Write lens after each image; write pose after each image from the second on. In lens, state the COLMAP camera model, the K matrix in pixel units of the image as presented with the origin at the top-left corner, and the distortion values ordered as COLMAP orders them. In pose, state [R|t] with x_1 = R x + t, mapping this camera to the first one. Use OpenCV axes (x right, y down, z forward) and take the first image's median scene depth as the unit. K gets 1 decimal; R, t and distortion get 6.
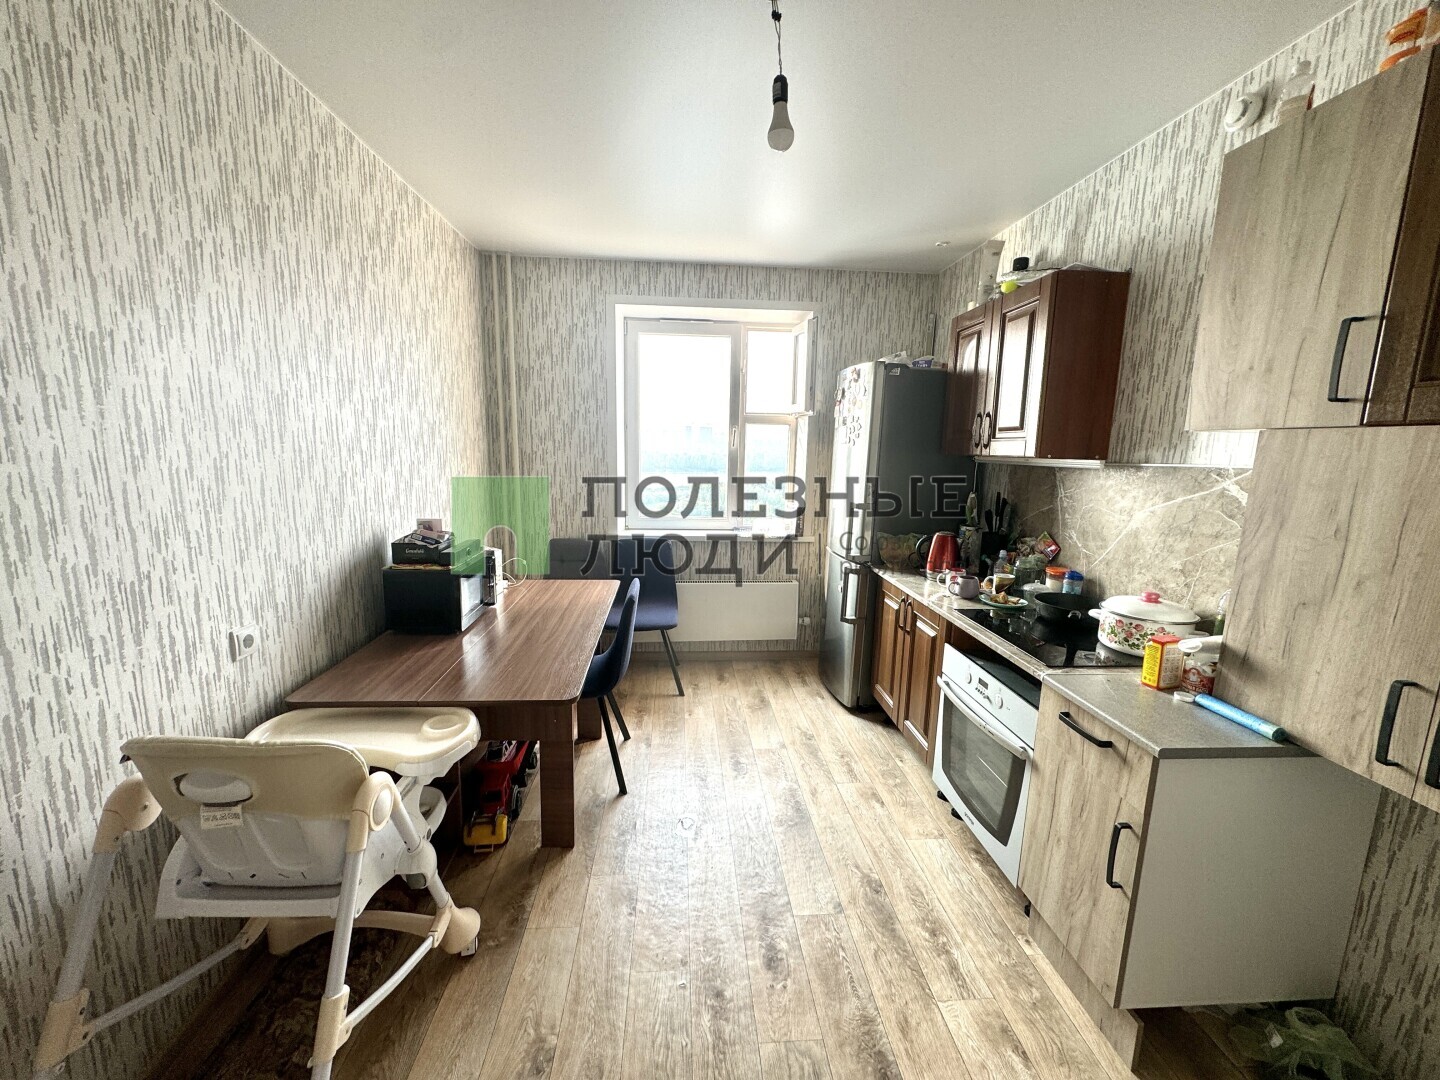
lens RADIAL K [[571.5, 0, 719.8], [0, 571.5, 540.3], [0, 0, 1]] dist [-0.002840, 0.000456]
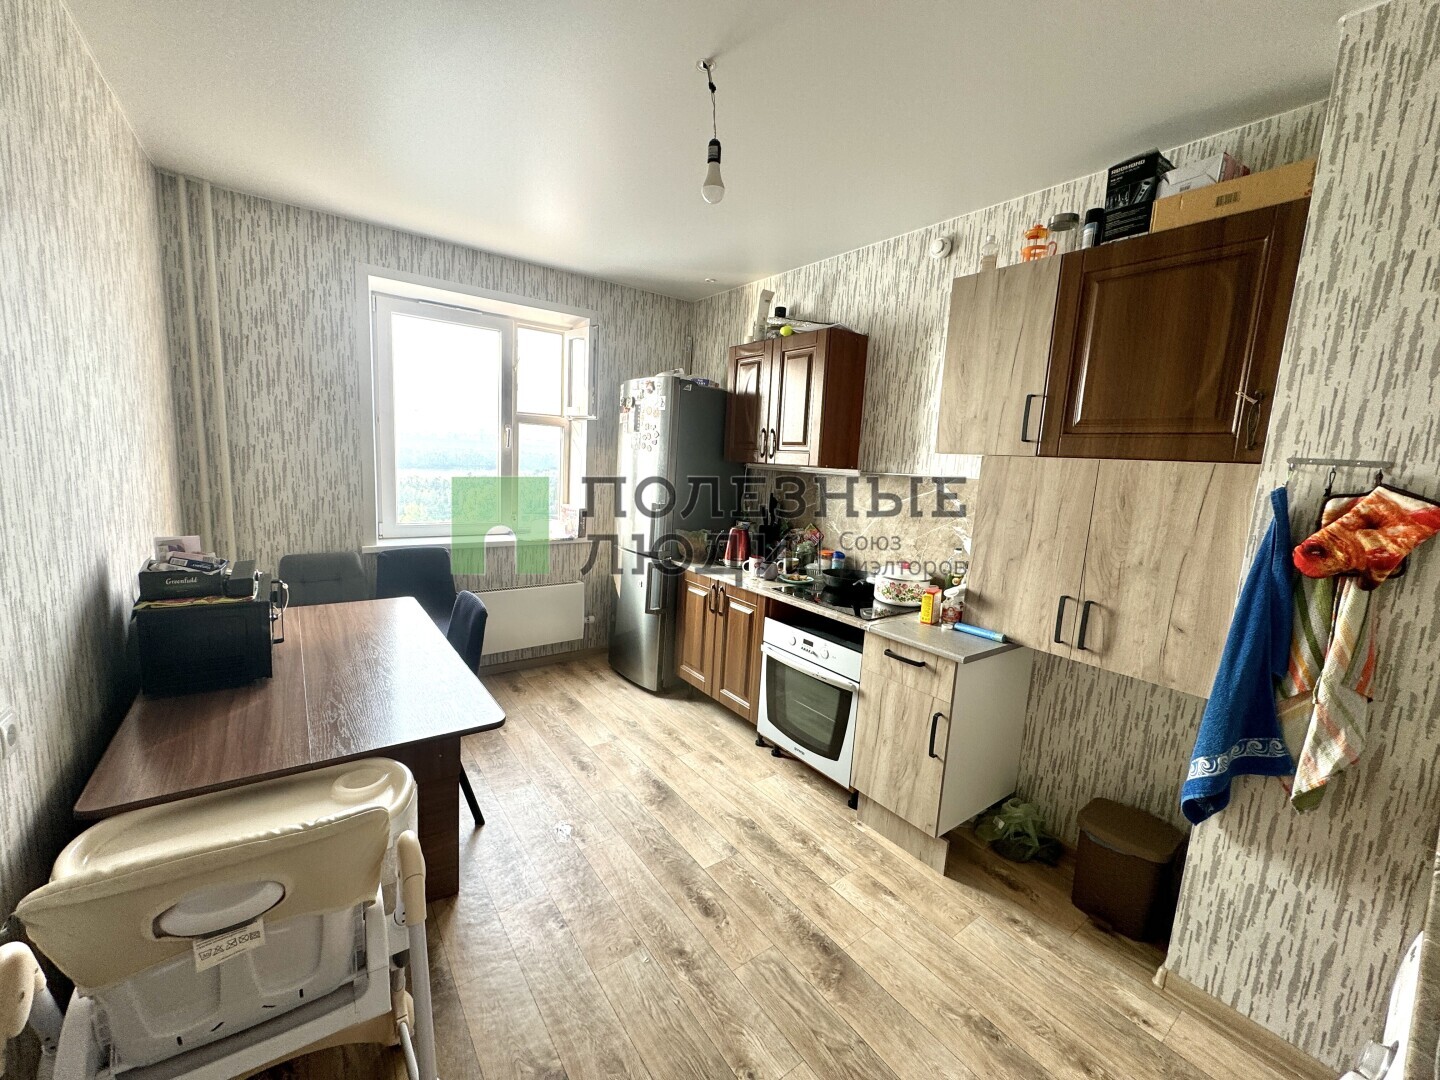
lens RADIAL K [[571.5, 0, 718.7], [0, 571.5, 541.0], [0, 0, 1]] dist [-0.002840, 0.000456]
pose [[0.845635, -0.053137, 0.531111, -0.369028], [0.051709, 0.998508, 0.017569, -0.010910], [-0.531252, 0.012606, 0.847120, 0.013016]]
